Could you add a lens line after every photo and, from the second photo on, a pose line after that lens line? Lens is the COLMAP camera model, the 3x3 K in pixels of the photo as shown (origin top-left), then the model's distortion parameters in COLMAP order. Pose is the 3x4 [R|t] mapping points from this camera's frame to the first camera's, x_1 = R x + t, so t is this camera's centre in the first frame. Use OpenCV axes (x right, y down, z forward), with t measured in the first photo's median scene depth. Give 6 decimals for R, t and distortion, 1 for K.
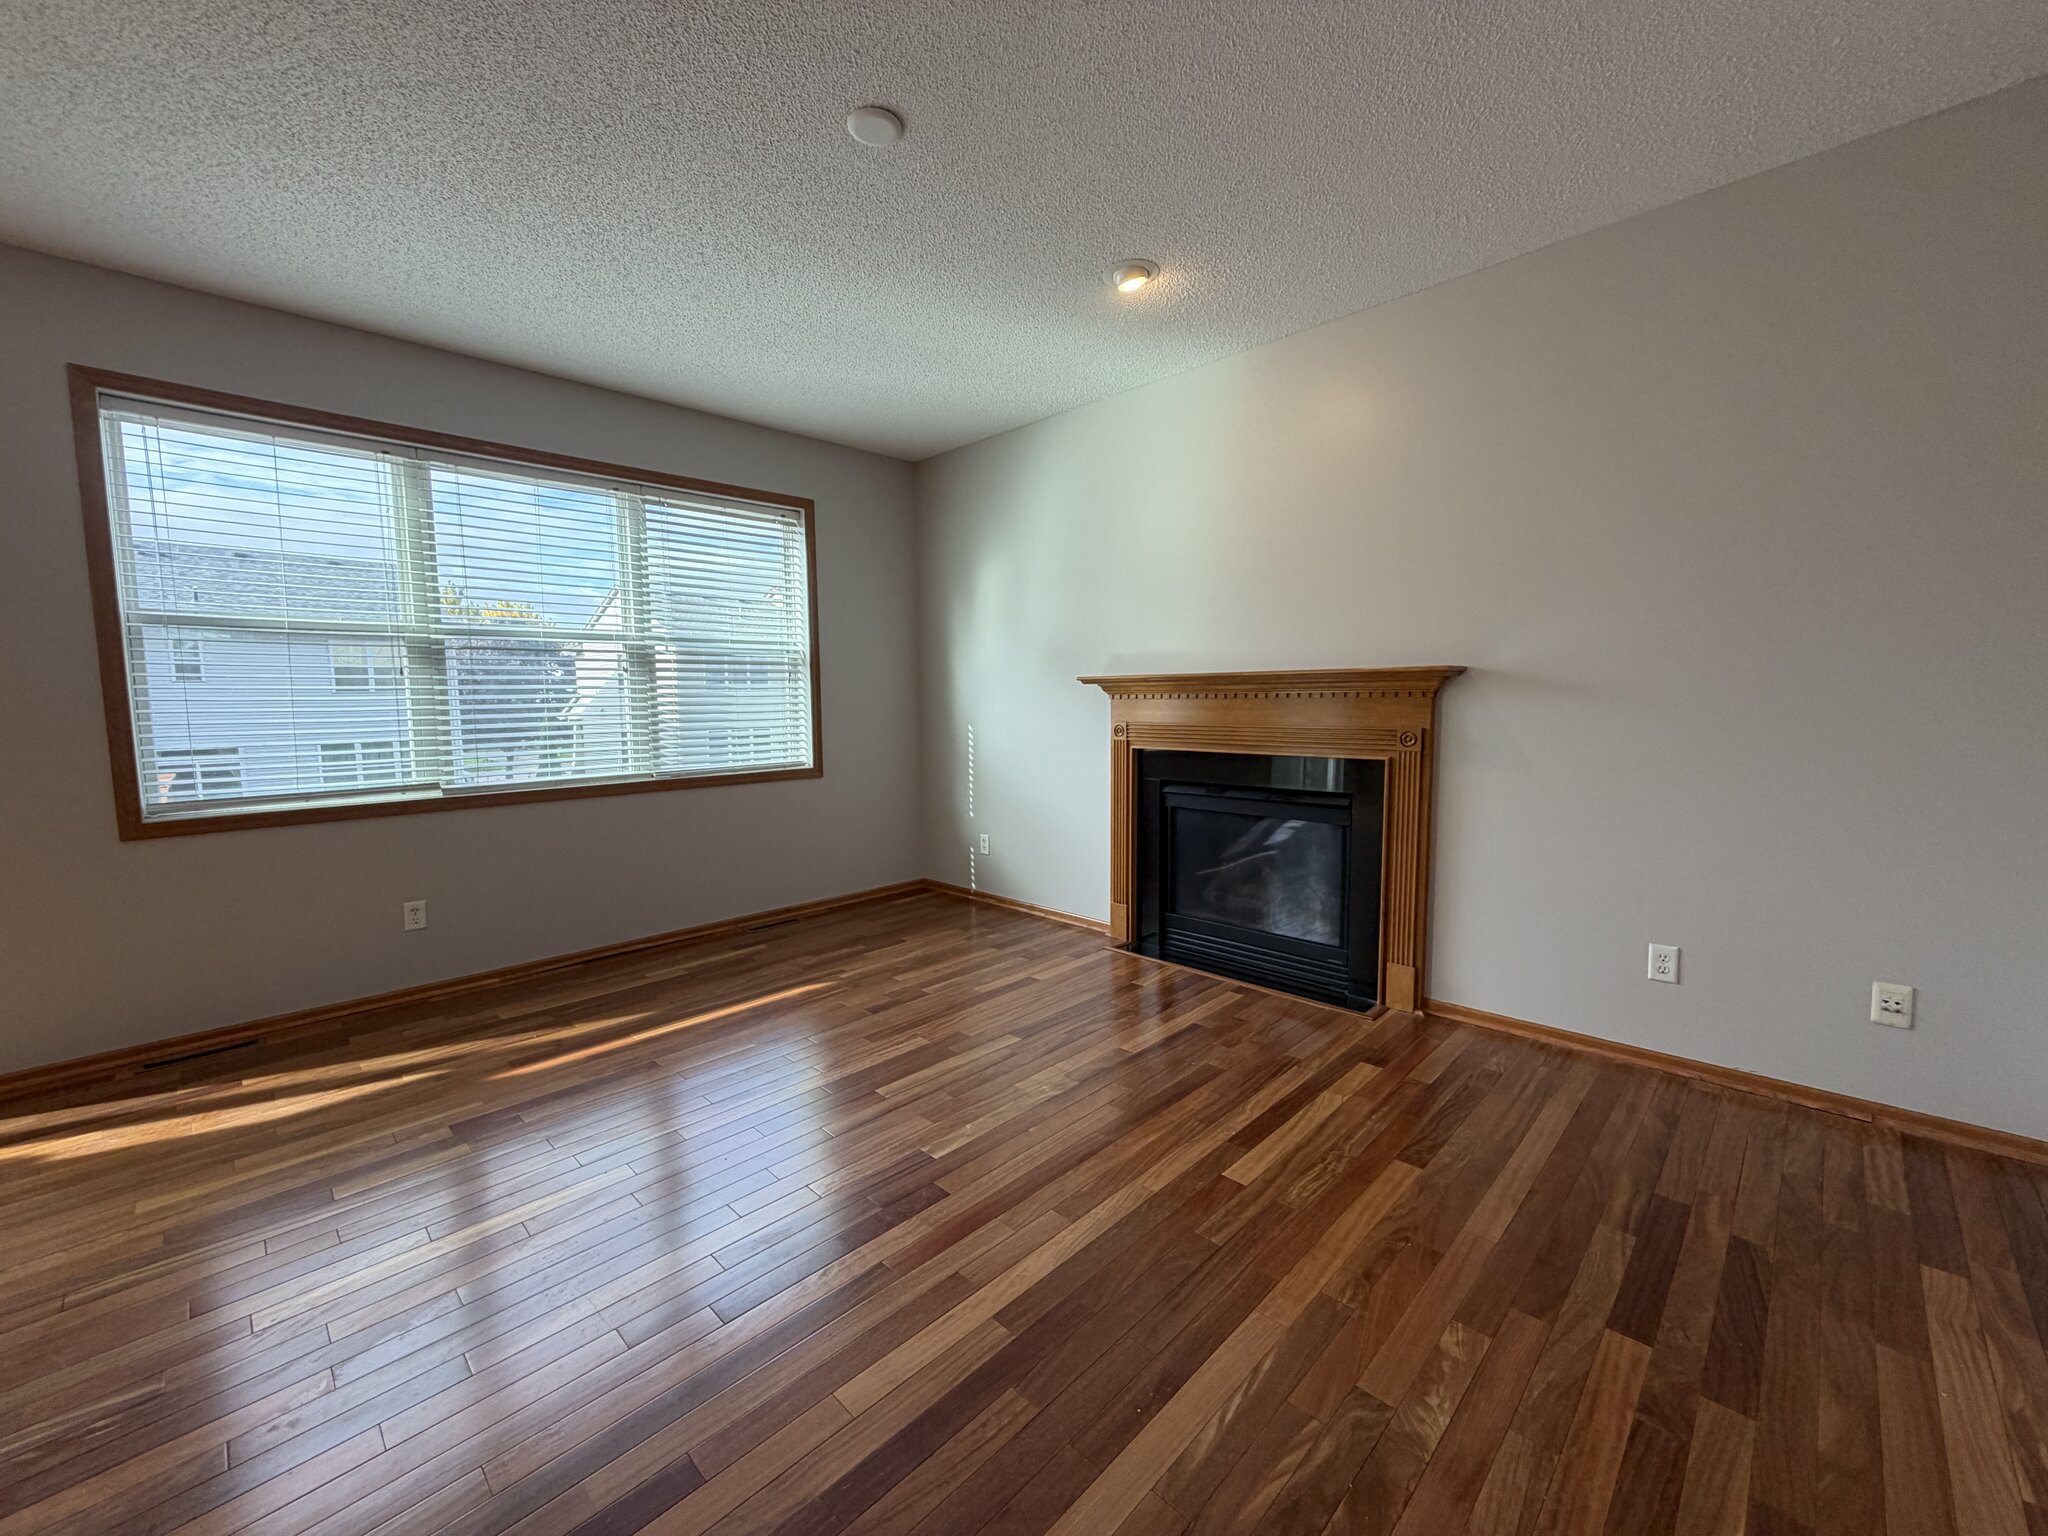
lens RADIAL K [[816.8, 0, 1010.5], [0, 816.8, 772.5], [0, 0, 1]] dist [-0.000325, -0.000707]
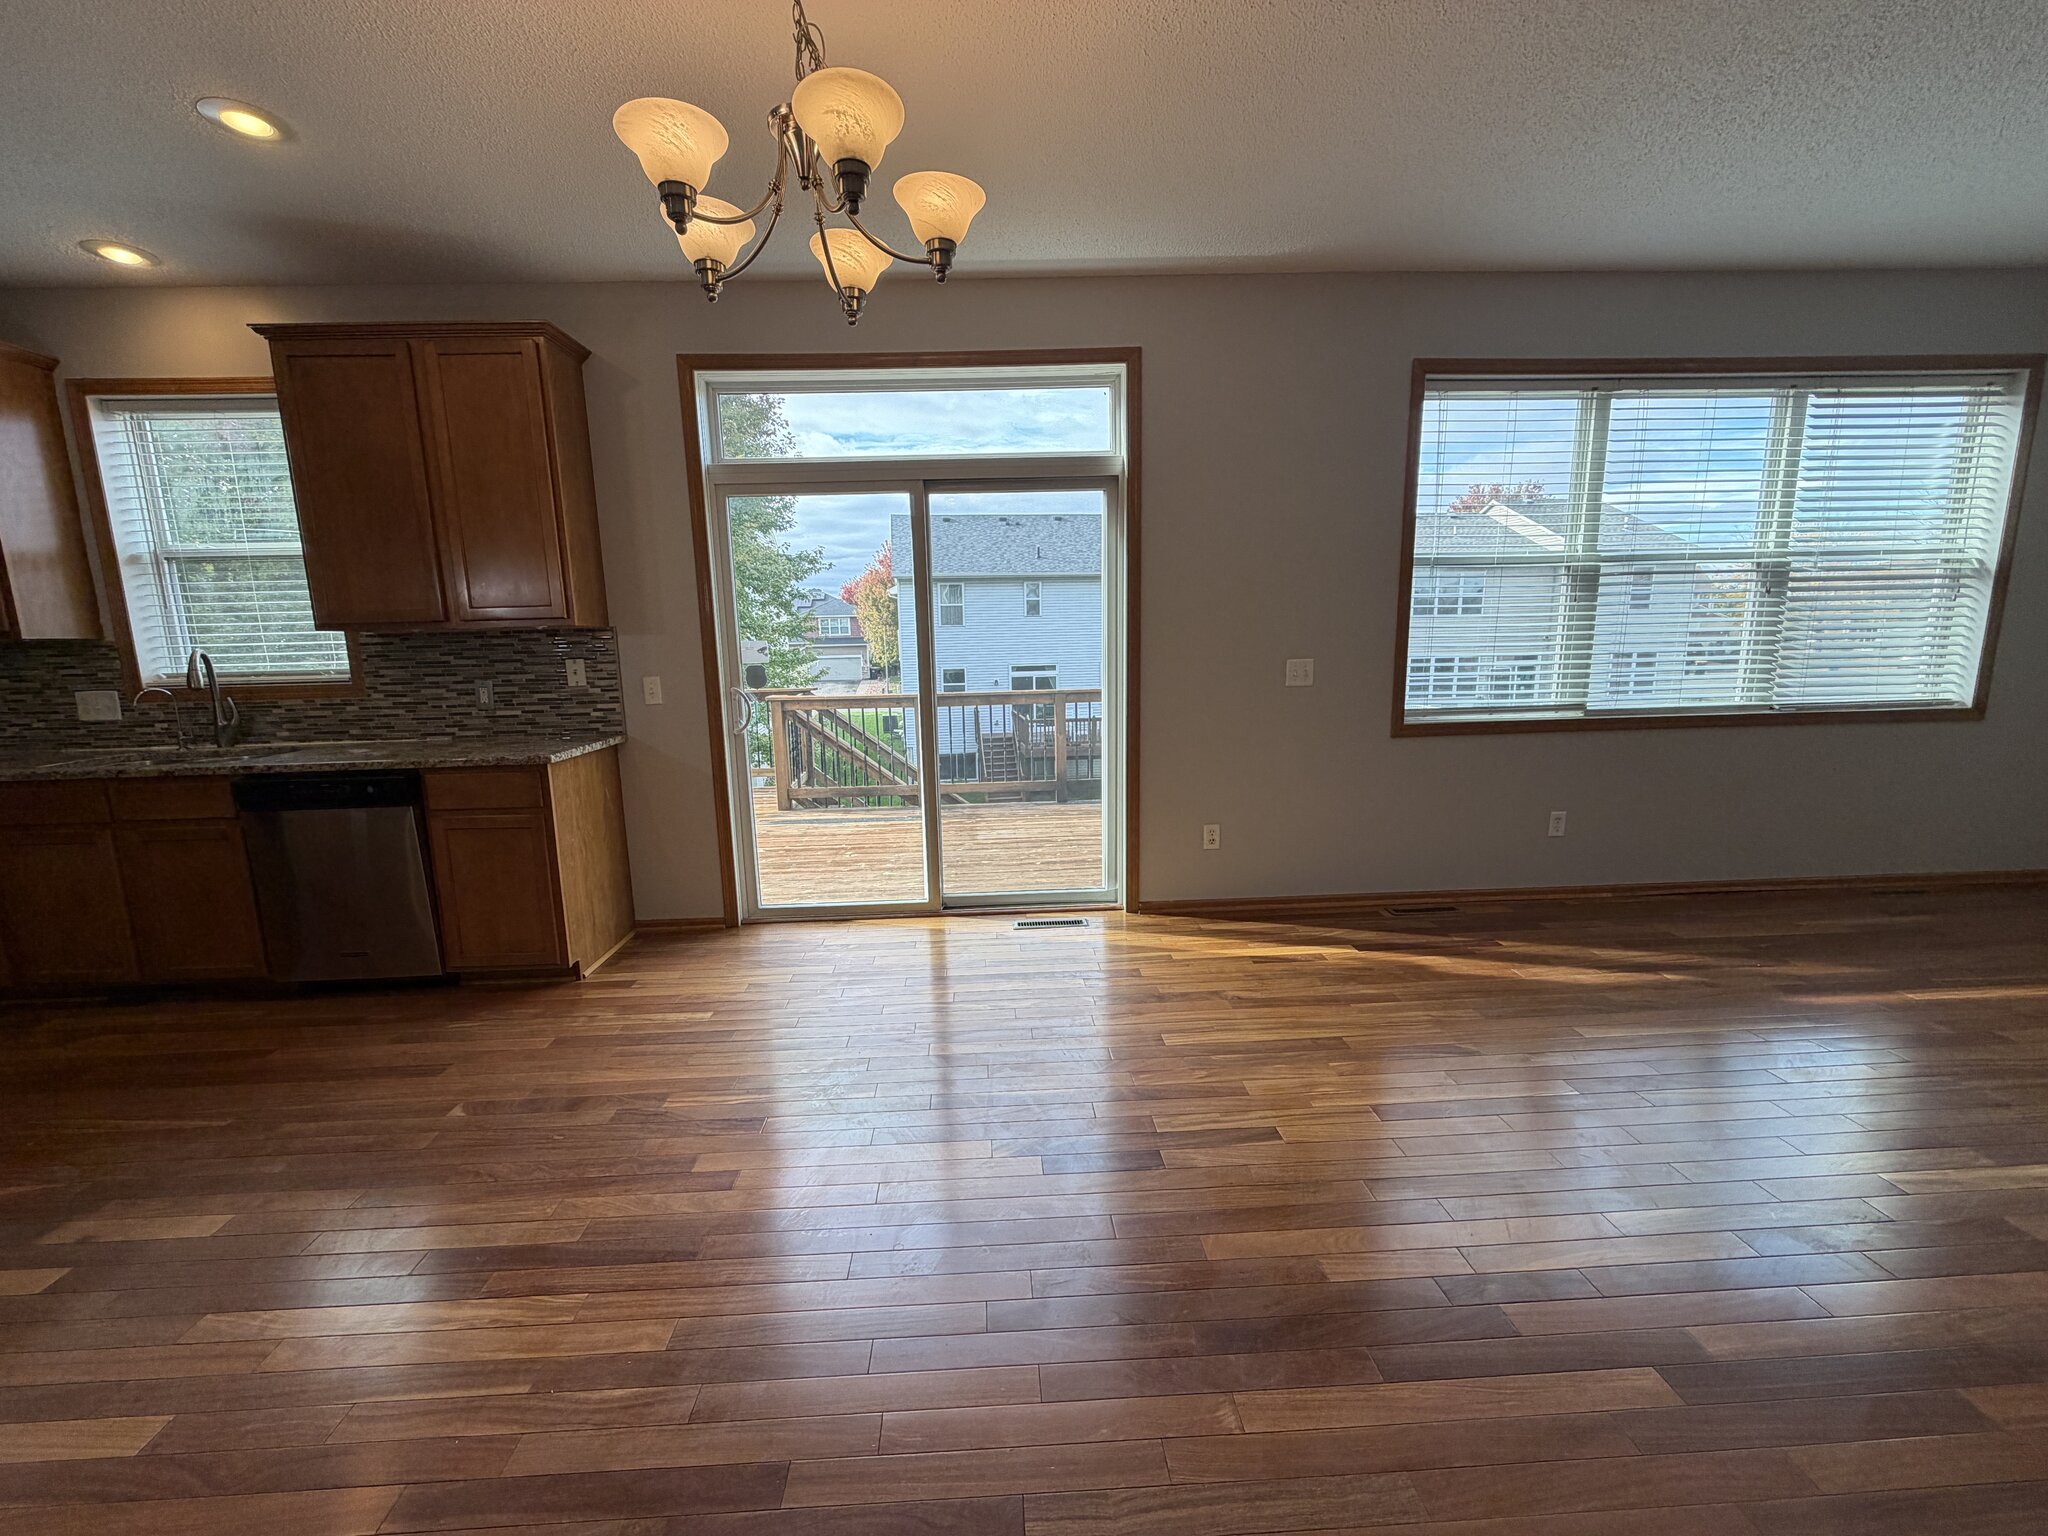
lens RADIAL K [[816.8, 0, 1024.7], [0, 816.8, 770.1], [0, 0, 1]] dist [-0.000325, -0.000707]
pose [[0.735648, 0.107297, -0.668811, -0.381771], [-0.050176, 0.993294, 0.104163, 0.017826], [0.675503, -0.043069, 0.736099, -0.208894]]
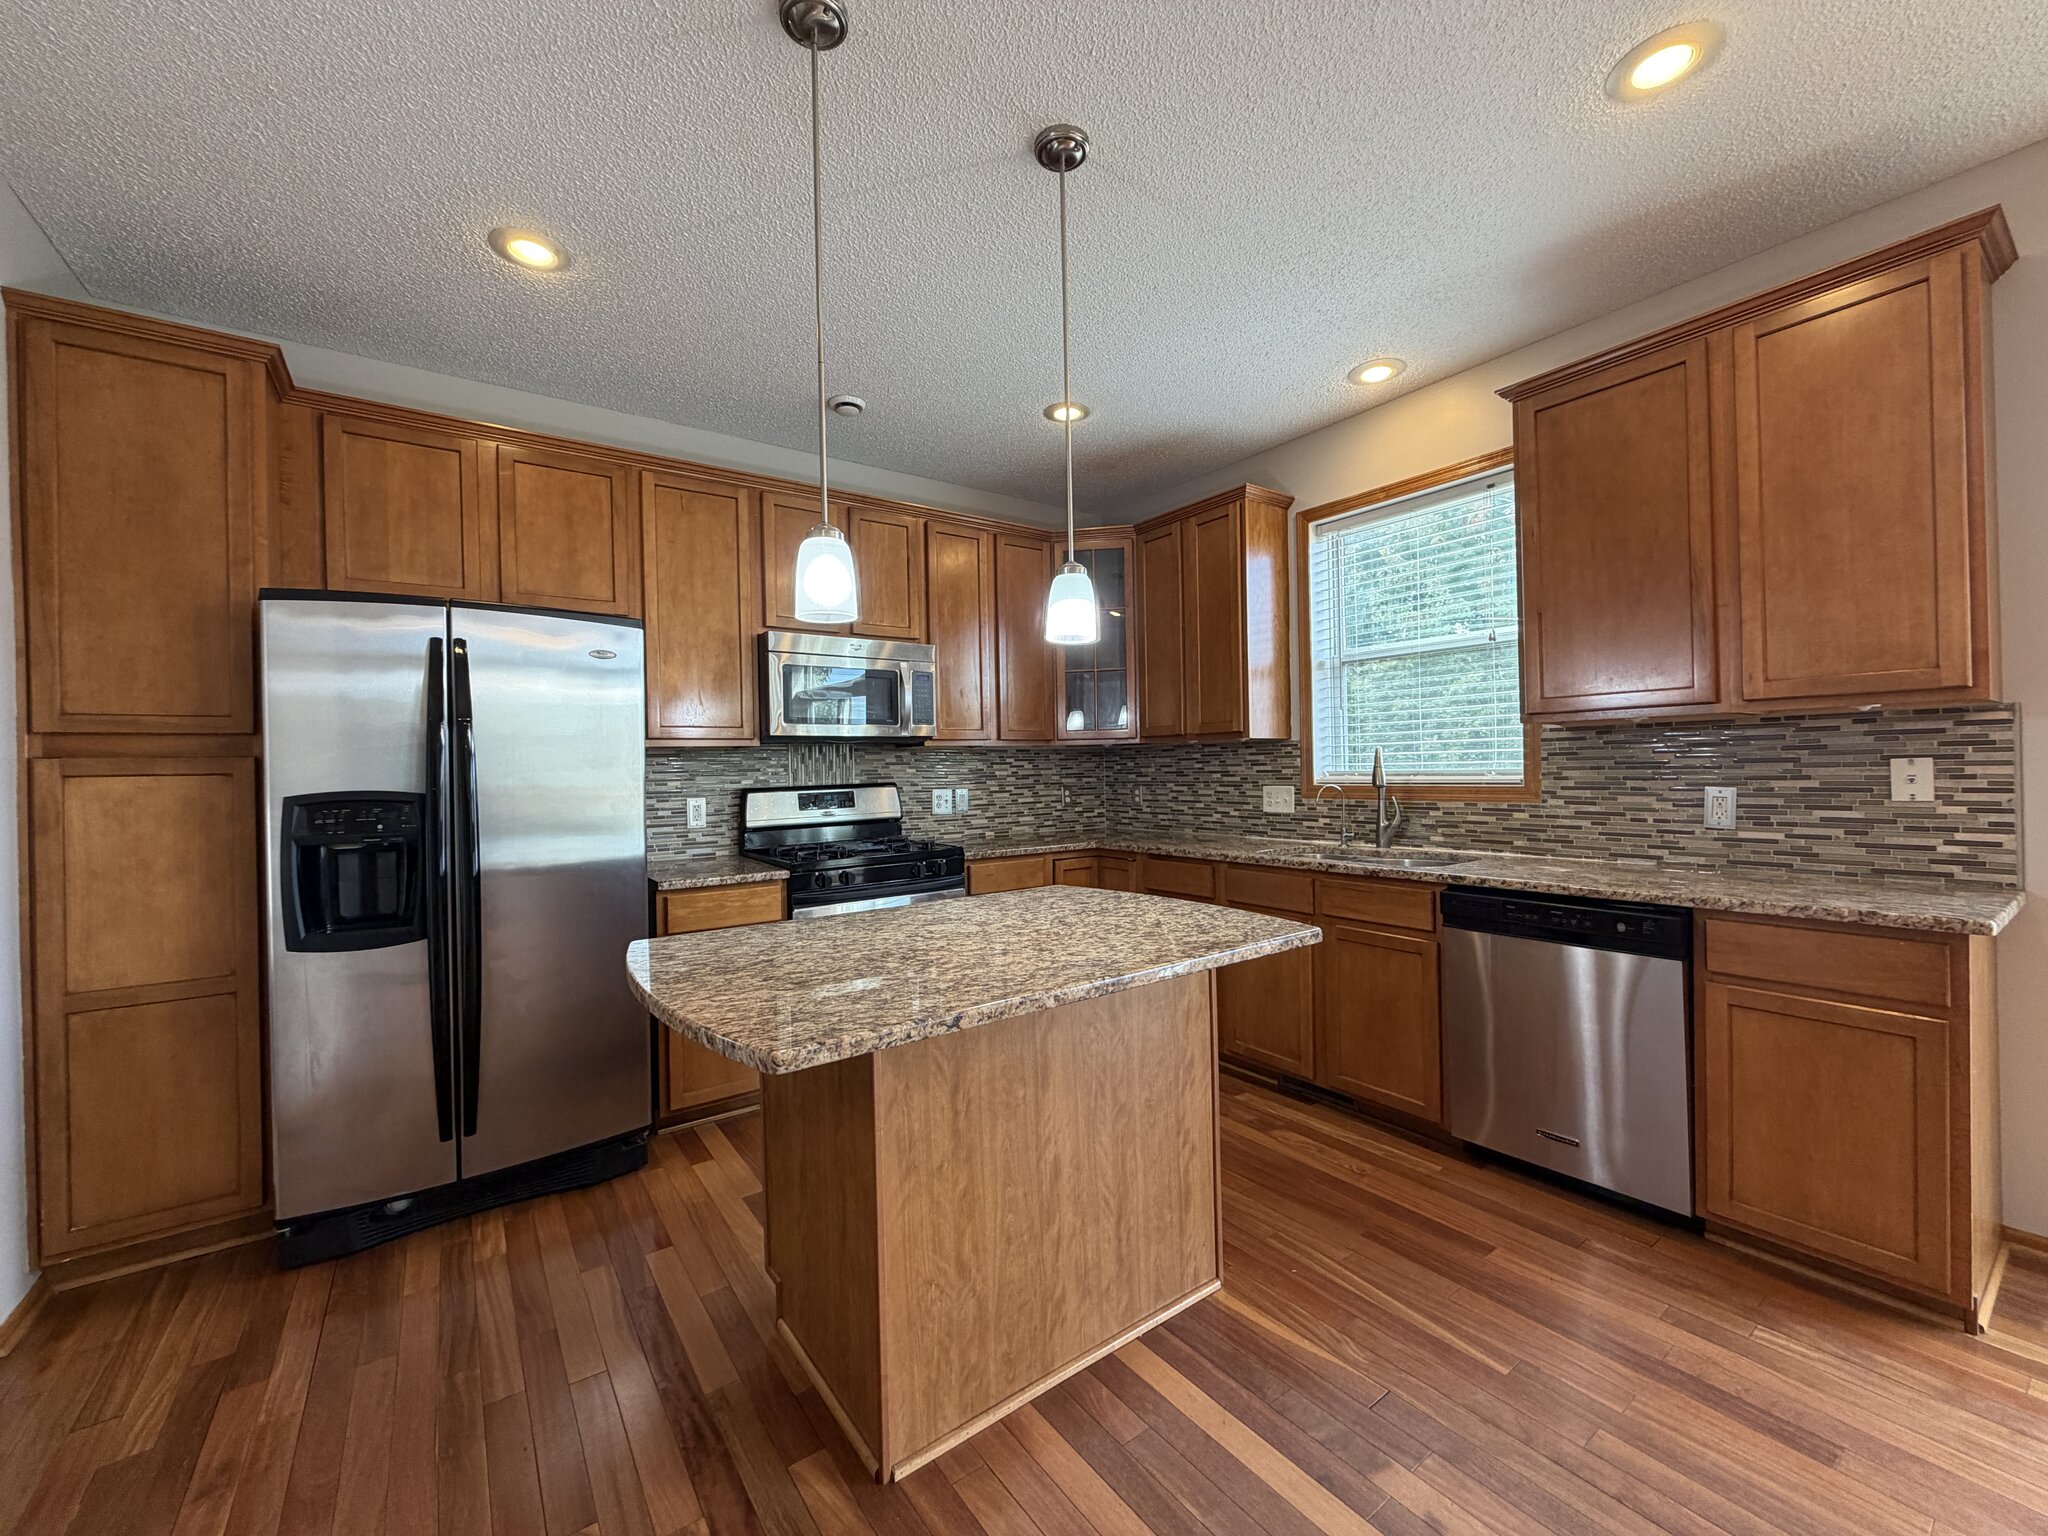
lens RADIAL K [[816.8, 0, 1018.8], [0, 816.8, 767.2], [0, 0, 1]] dist [-0.000325, -0.000707]
pose [[-0.160348, 0.017056, -0.986913, -1.077109], [-0.067340, 0.997332, 0.028178, 0.078070], [0.984761, 0.070976, -0.158772, -0.583785]]
